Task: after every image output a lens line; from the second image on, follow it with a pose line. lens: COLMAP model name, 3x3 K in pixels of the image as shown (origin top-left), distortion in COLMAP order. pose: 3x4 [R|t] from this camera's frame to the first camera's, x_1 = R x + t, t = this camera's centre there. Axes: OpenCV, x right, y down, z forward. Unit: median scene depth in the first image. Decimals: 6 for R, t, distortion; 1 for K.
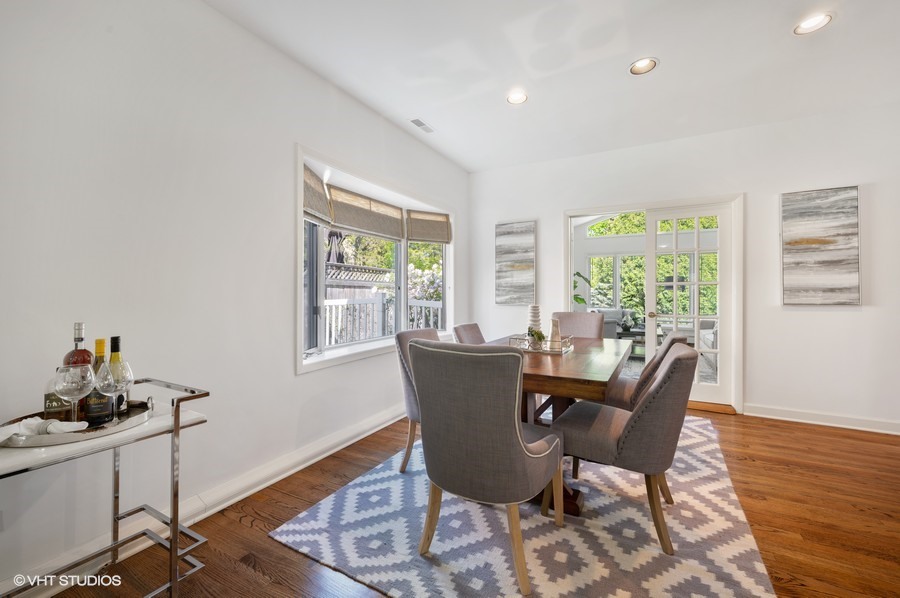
lens RADIAL K [[377.6, 0, 447.4], [0, 377.6, 291.7], [0, 0, 1]] dist [0.001652, 0.000465]
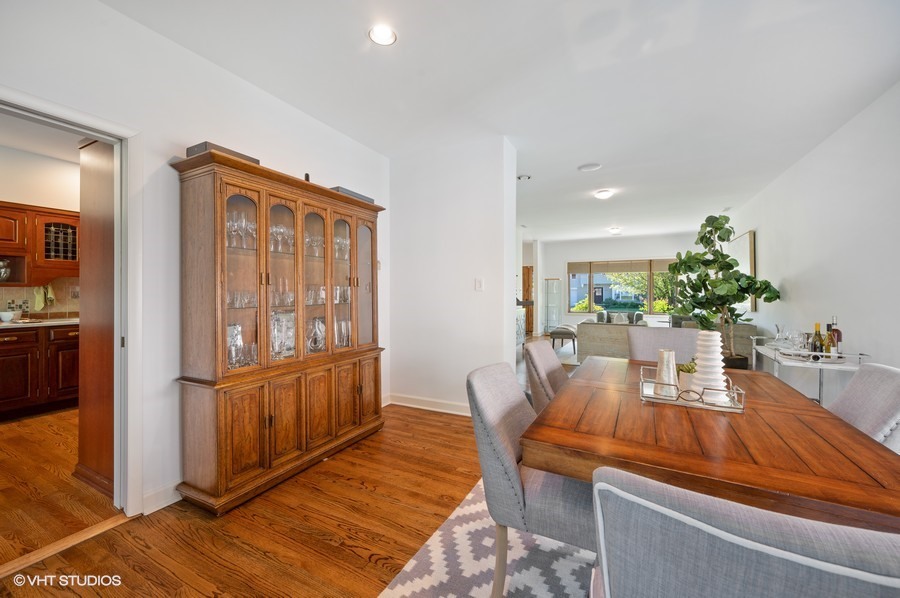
lens RADIAL K [[357.1, 0, 448.8], [0, 357.1, 292.2], [0, 0, 1]] dist [0.001705, 0.000254]
pose [[-0.999826, 0.002518, -0.018480, 0.564883], [0.002562, 0.999994, -0.002363, -0.018032], [0.018474, -0.002410, -0.999826, 1.358060]]
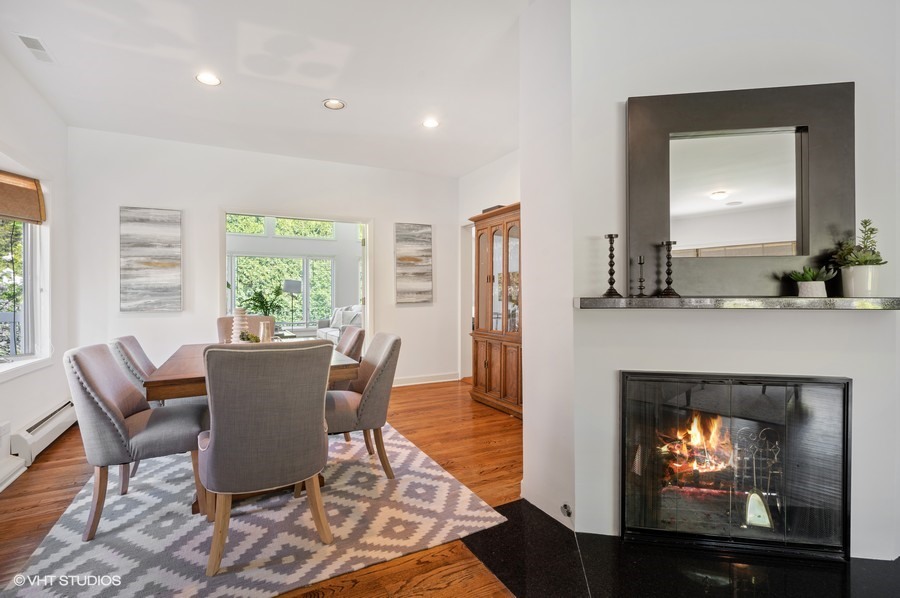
lens RADIAL K [[432.7, 0, 452.3], [0, 432.7, 294.4], [0, 0, 1]] dist [-0.000487, 0.000129]
pose [[0.552192, -0.004431, 0.833705, -0.340674], [0.005777, 0.999982, 0.001488, 0.001193], [-0.833697, 0.003995, 0.552208, -0.046275]]
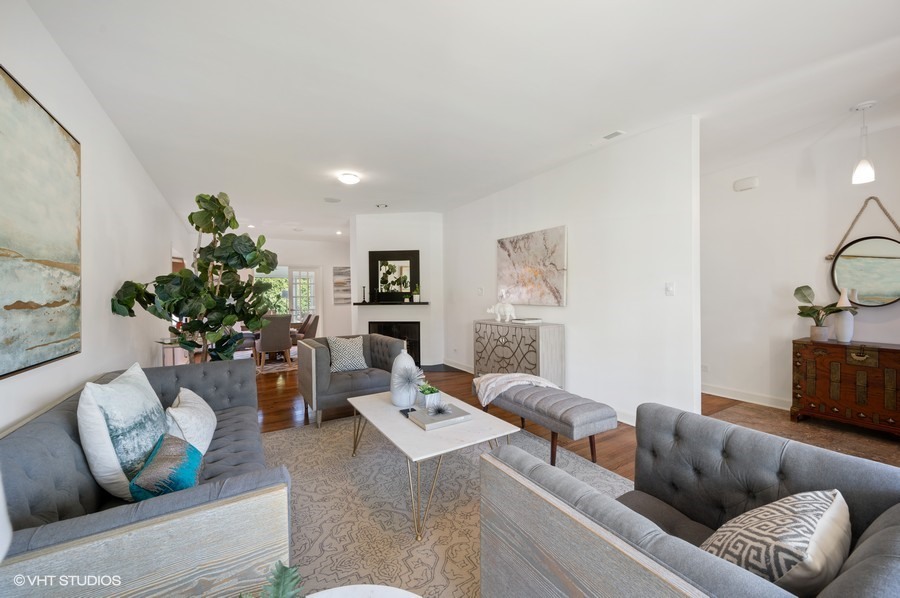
lens RADIAL K [[357.1, 0, 448.8], [0, 357.1, 292.2], [0, 0, 1]] dist [0.001705, 0.000254]
pose [[0.501470, -0.004077, 0.865166, -1.184374], [0.015886, 0.999864, -0.004496, -0.033191], [-0.865029, 0.015999, 0.501466, -1.292800]]
